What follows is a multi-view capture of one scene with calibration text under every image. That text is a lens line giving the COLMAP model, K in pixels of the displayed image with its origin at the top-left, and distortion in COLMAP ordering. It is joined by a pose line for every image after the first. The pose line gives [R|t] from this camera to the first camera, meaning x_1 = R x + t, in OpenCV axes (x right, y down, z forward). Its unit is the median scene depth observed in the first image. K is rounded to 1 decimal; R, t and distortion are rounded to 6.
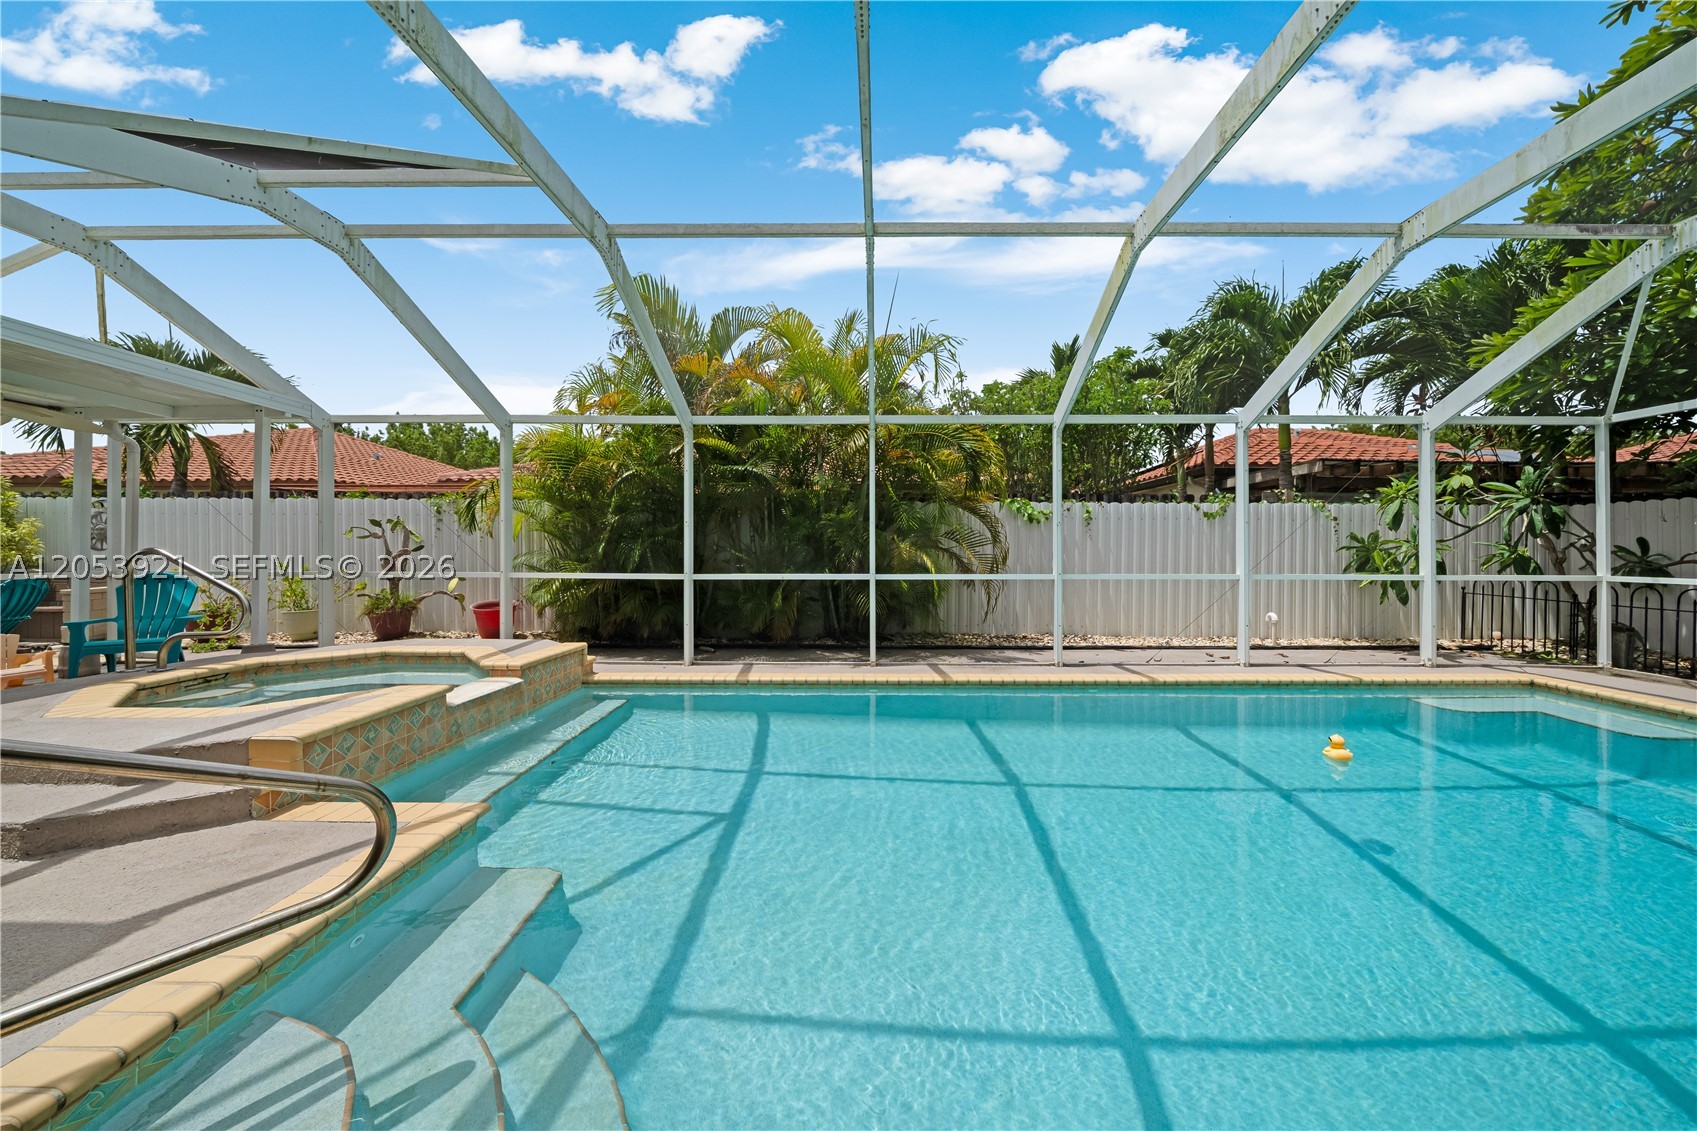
lens RADIAL K [[584.7, 0, 877.0], [0, 584.7, 546.6], [0, 0, 1]] dist [-0.007331, 0.000169]
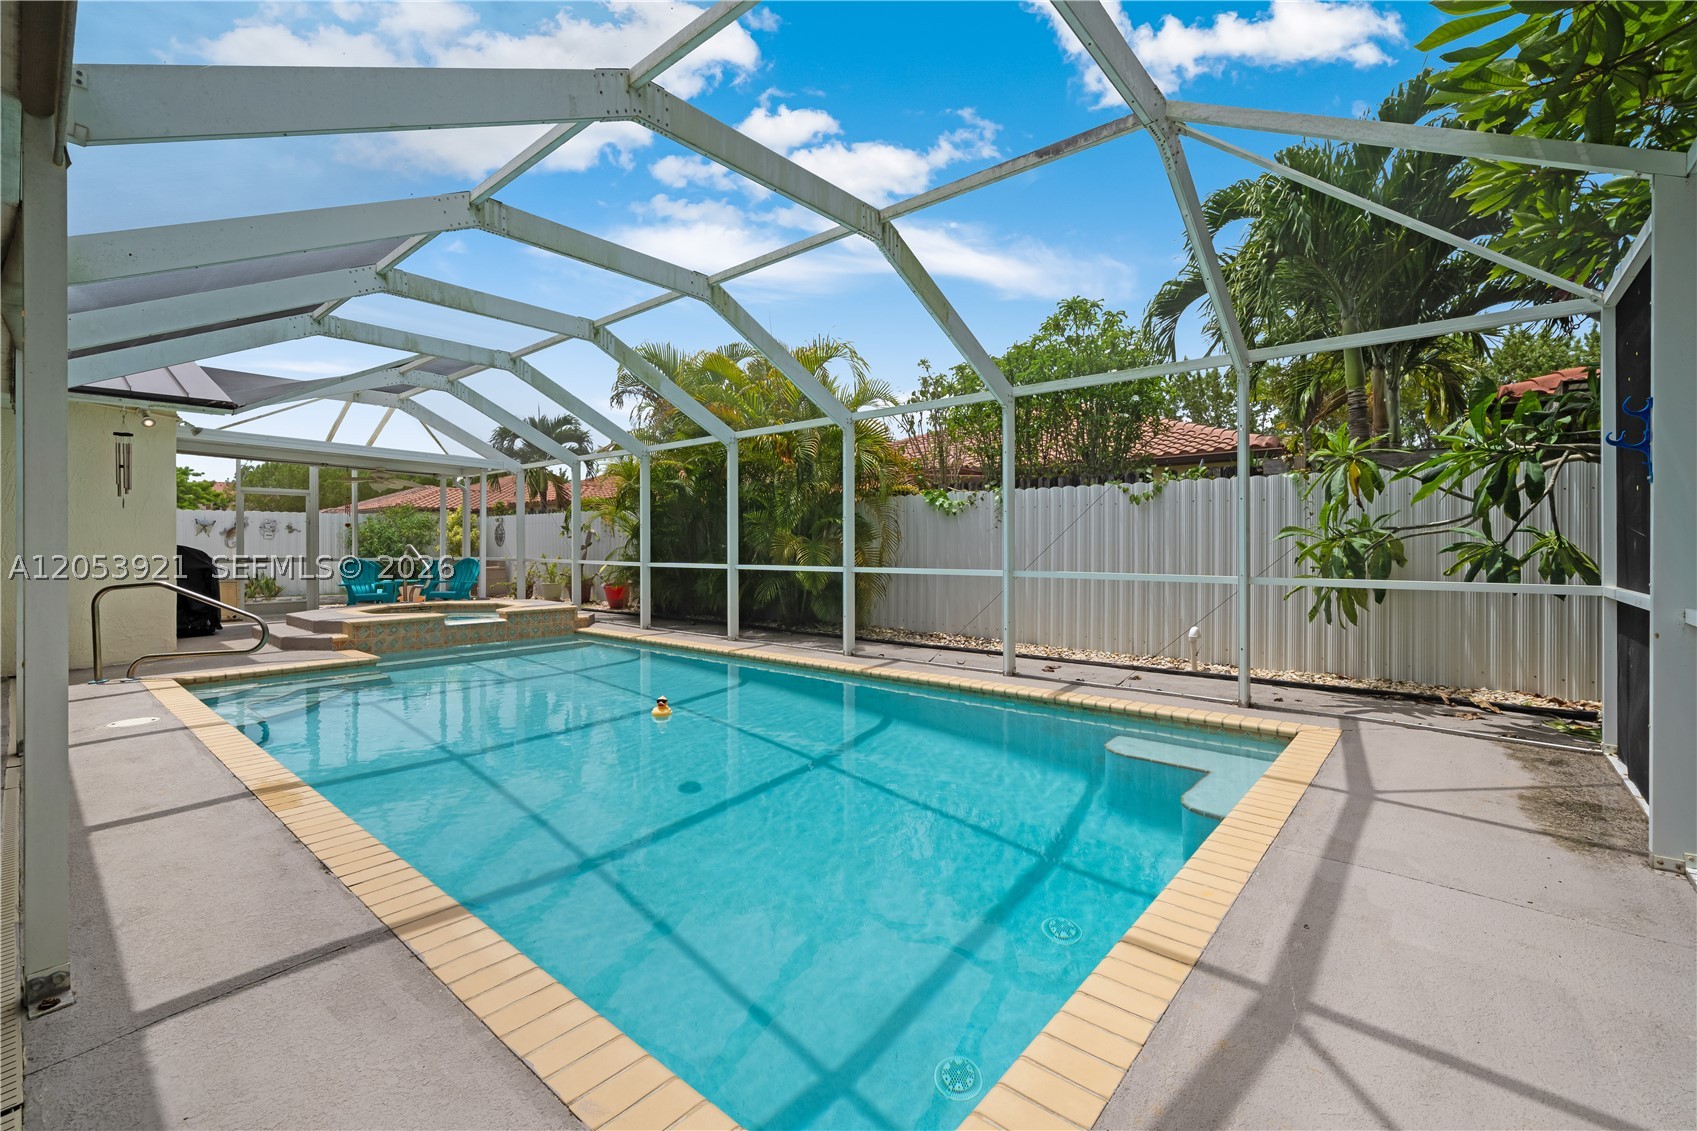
lens RADIAL K [[727.5, 0, 842.9], [0, 727.5, 557.5], [0, 0, 1]] dist [-0.001692, 0.000036]
pose [[0.763007, 0.009296, -0.646324, 0.977808], [0.005578, 0.999765, 0.020964, 0.002476], [0.646366, -0.019601, 0.762775, 0.005708]]
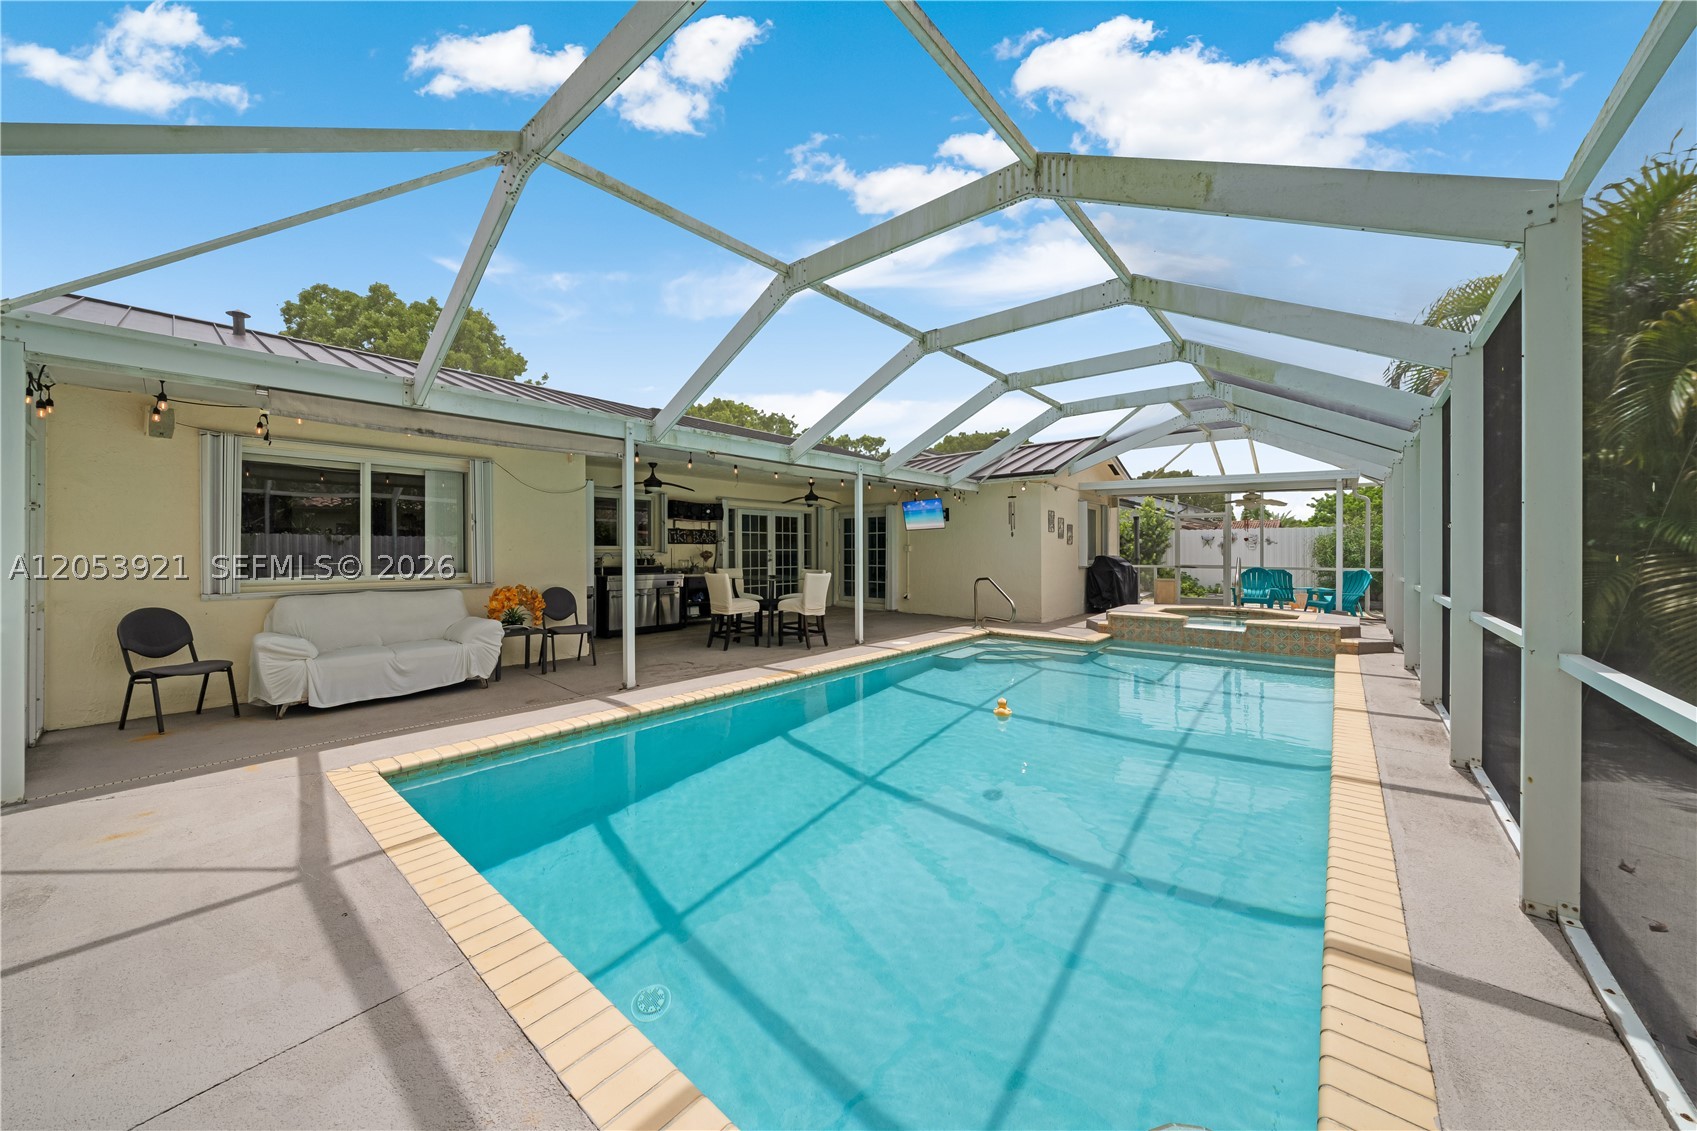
lens RADIAL K [[585.4, 0, 848.4], [0, 585.4, 553.3], [0, 0, 1]] dist [-0.000636, 0.000052]
pose [[-0.642239, 0.003871, -0.766494, 0.991196], [0.004633, 0.999989, 0.001167, -0.011733], [0.766490, -0.002802, -0.642250, 0.778150]]
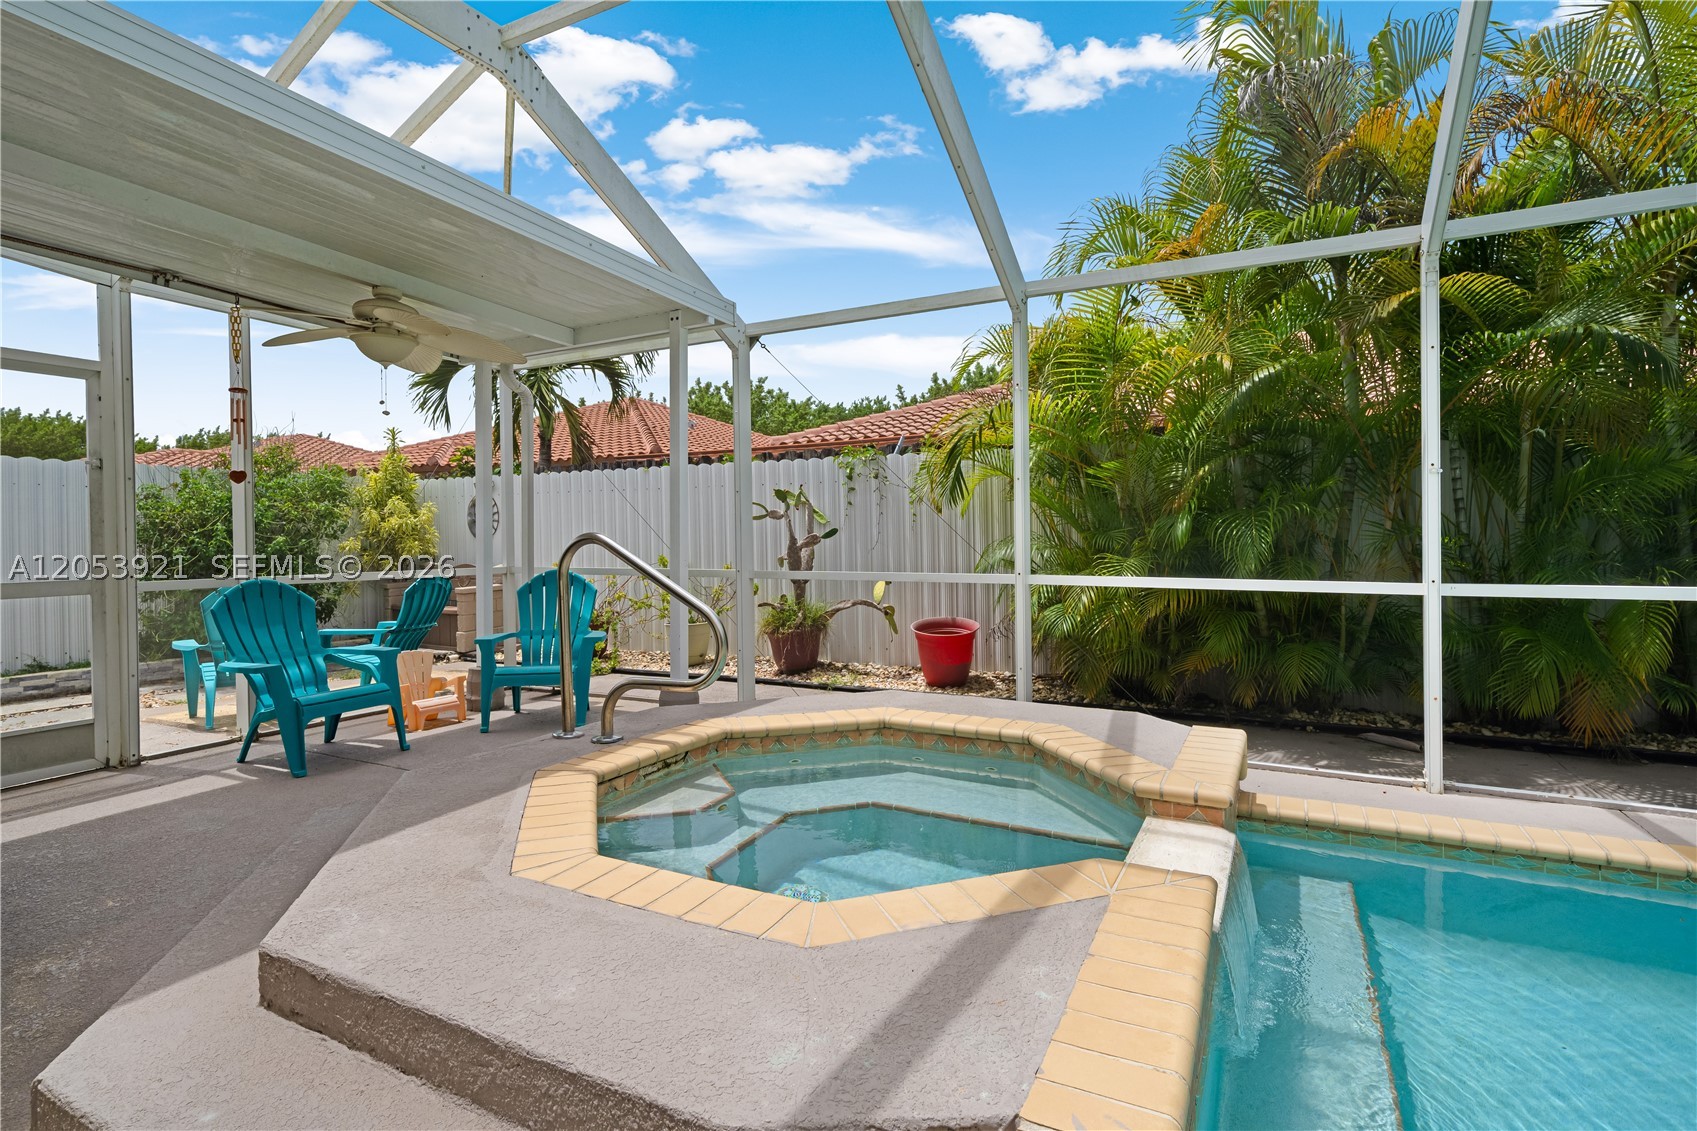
lens RADIAL K [[814.9, 0, 855.1], [0, 814.9, 538.8], [0, 0, 1]] dist [0.001791, 0.000287]
pose [[0.890650, -0.008734, -0.454605, -0.363807], [0.012933, 0.999898, 0.006127, 0.003789], [0.454505, -0.011337, 0.890672, 0.216413]]
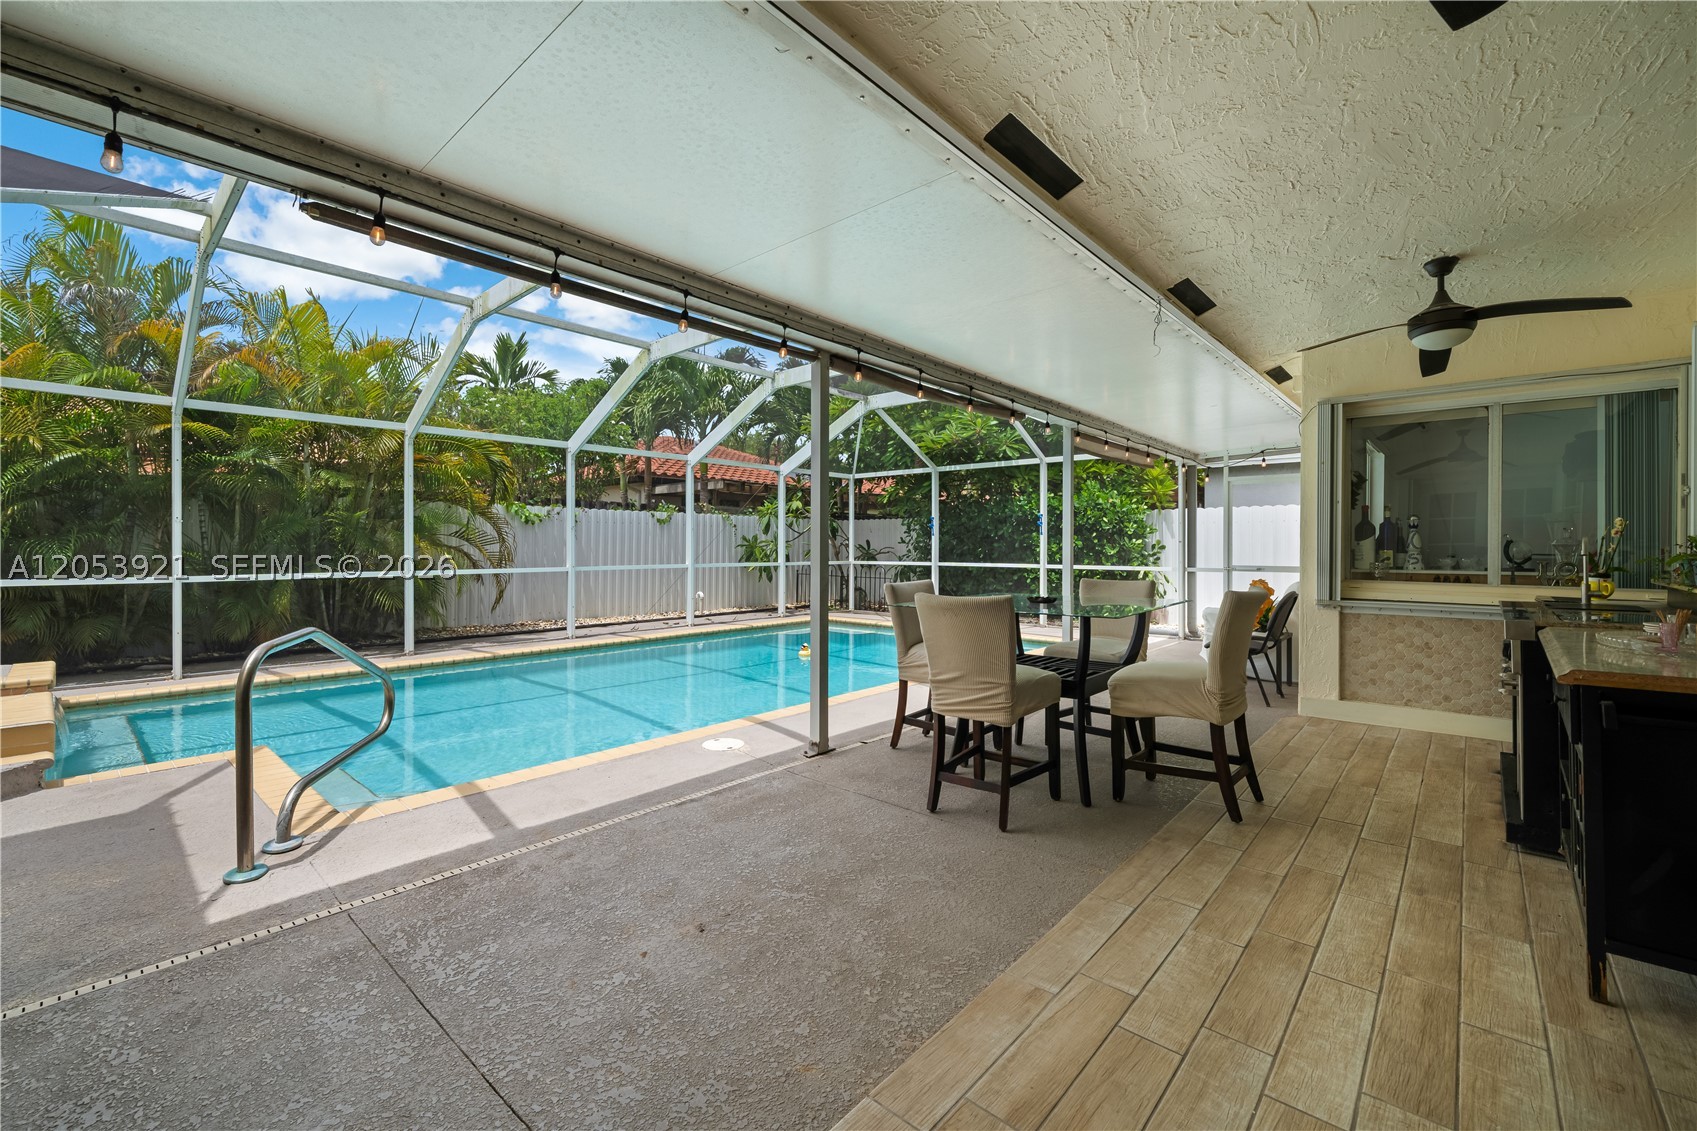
lens RADIAL K [[700.3, 0, 838.7], [0, 700.3, 548.0], [0, 0, 1]] dist [-0.000288, 0.000054]
pose [[0.662597, -0.003188, 0.748969, -0.382965], [-0.004104, 0.999960, 0.007888, -0.007021], [-0.748965, -0.008300, 0.662558, -0.386746]]
